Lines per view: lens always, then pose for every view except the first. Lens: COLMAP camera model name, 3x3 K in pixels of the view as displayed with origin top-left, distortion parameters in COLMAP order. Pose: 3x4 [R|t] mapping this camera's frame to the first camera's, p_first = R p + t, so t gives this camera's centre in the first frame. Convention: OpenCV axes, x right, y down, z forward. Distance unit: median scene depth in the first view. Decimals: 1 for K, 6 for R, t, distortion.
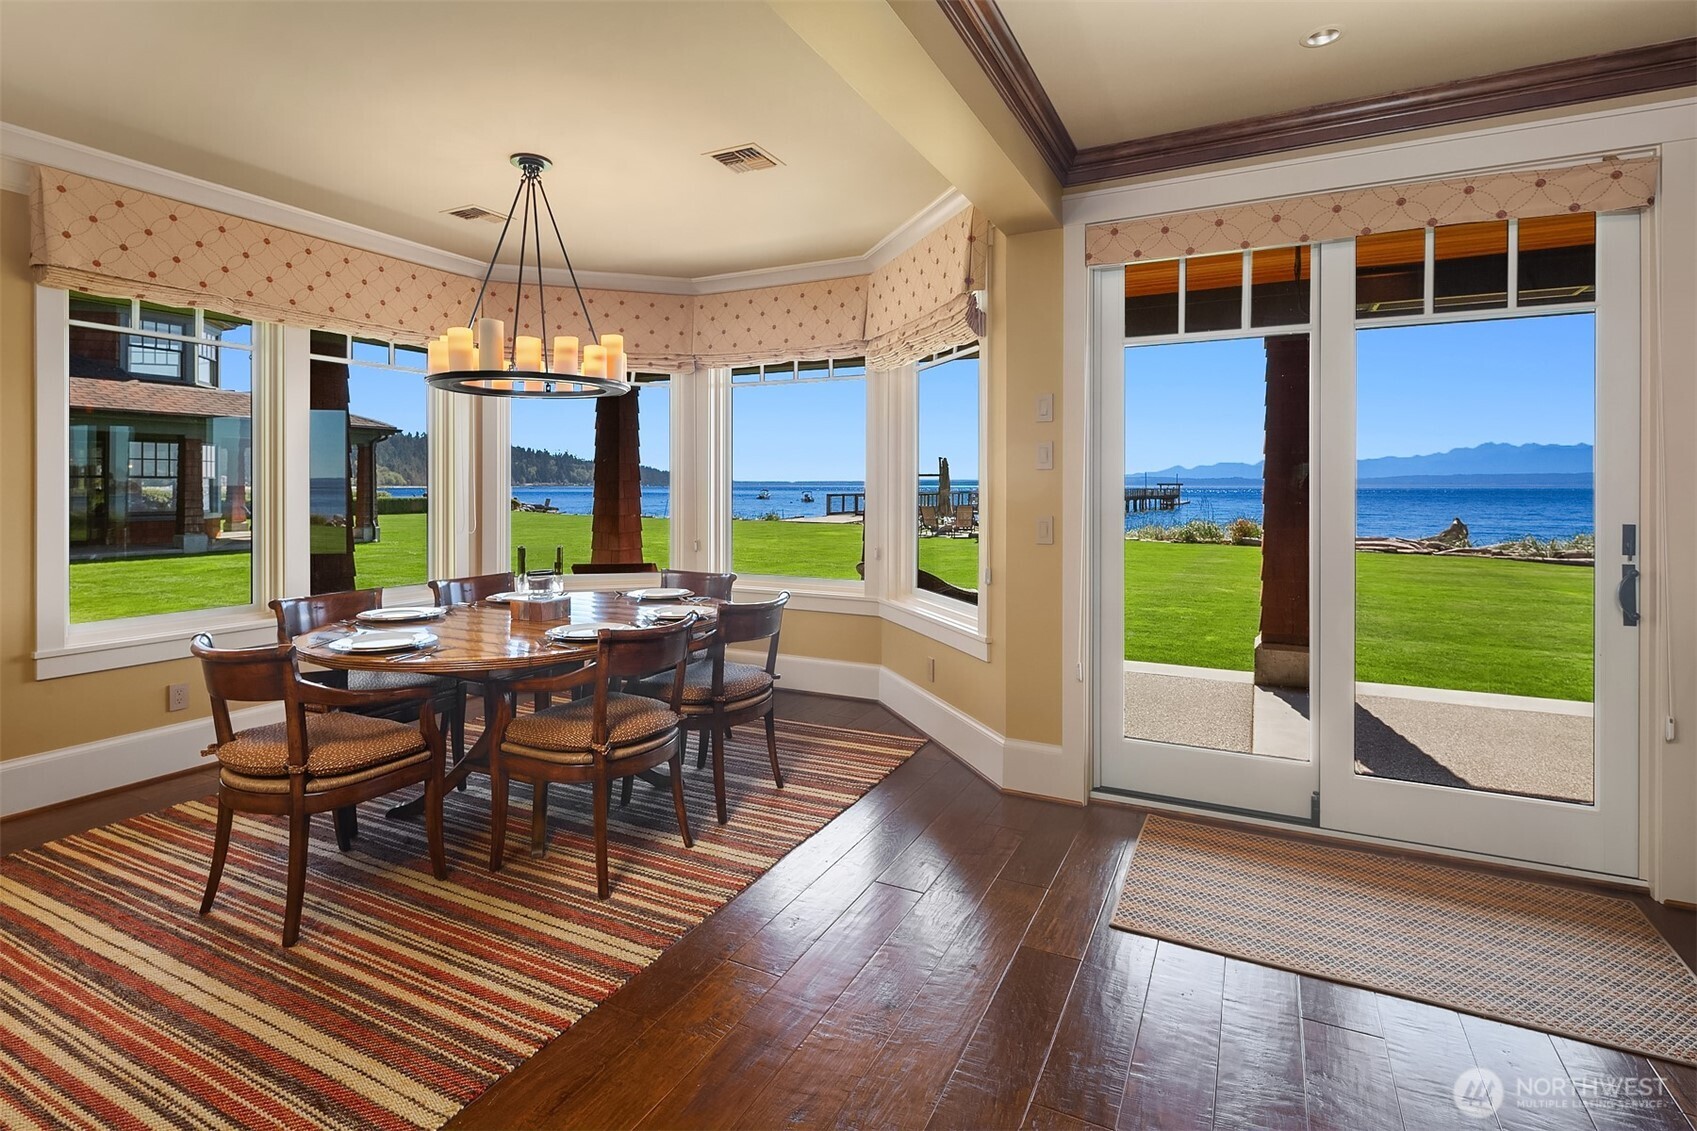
lens RADIAL K [[830.9, 0, 848.2], [0, 830.9, 481.9], [0, 0, 1]] dist [-0.001243, -0.000733]
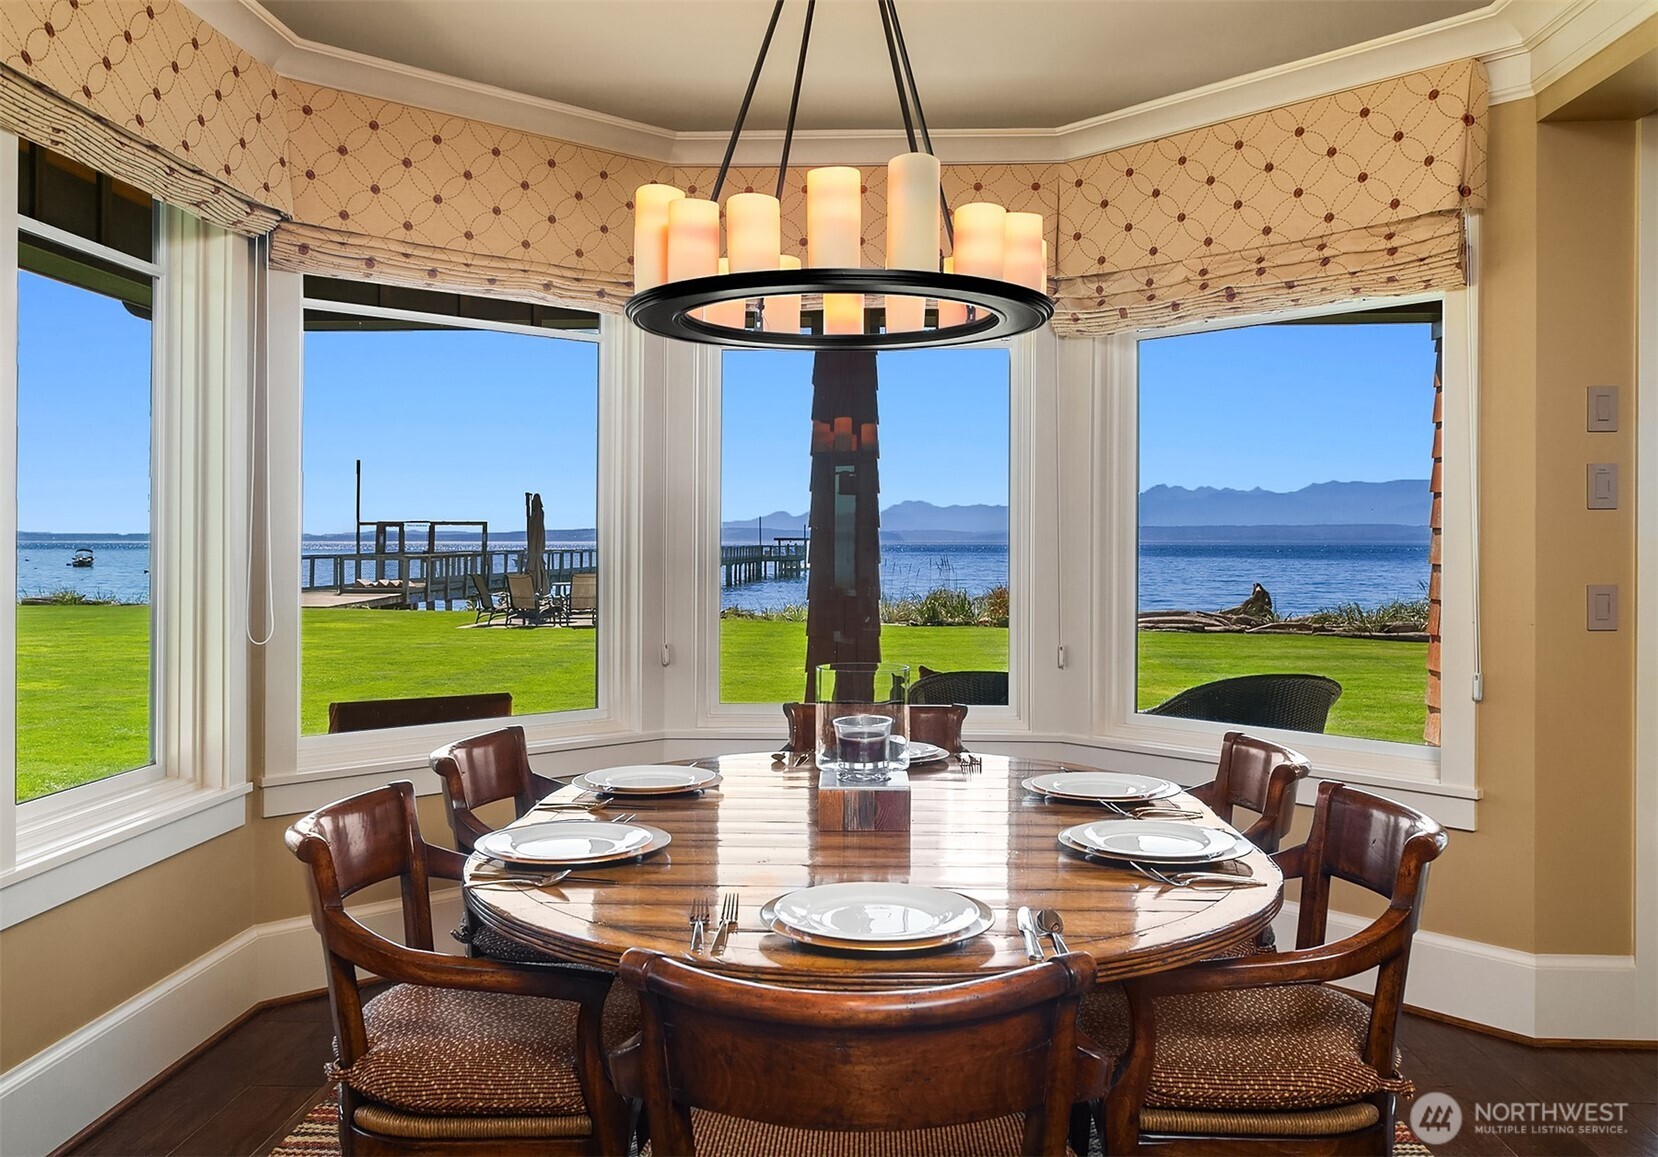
lens RADIAL K [[1323.6, 0, 828.8], [0, 1323.6, 534.4], [0, 0, 1]] dist [-0.008462, -0.003902]
pose [[0.916897, 0.002961, 0.399113, -0.121207], [-0.002910, 0.999995, -0.000736, 0.001200], [-0.399113, -0.000487, 0.916902, 0.060355]]
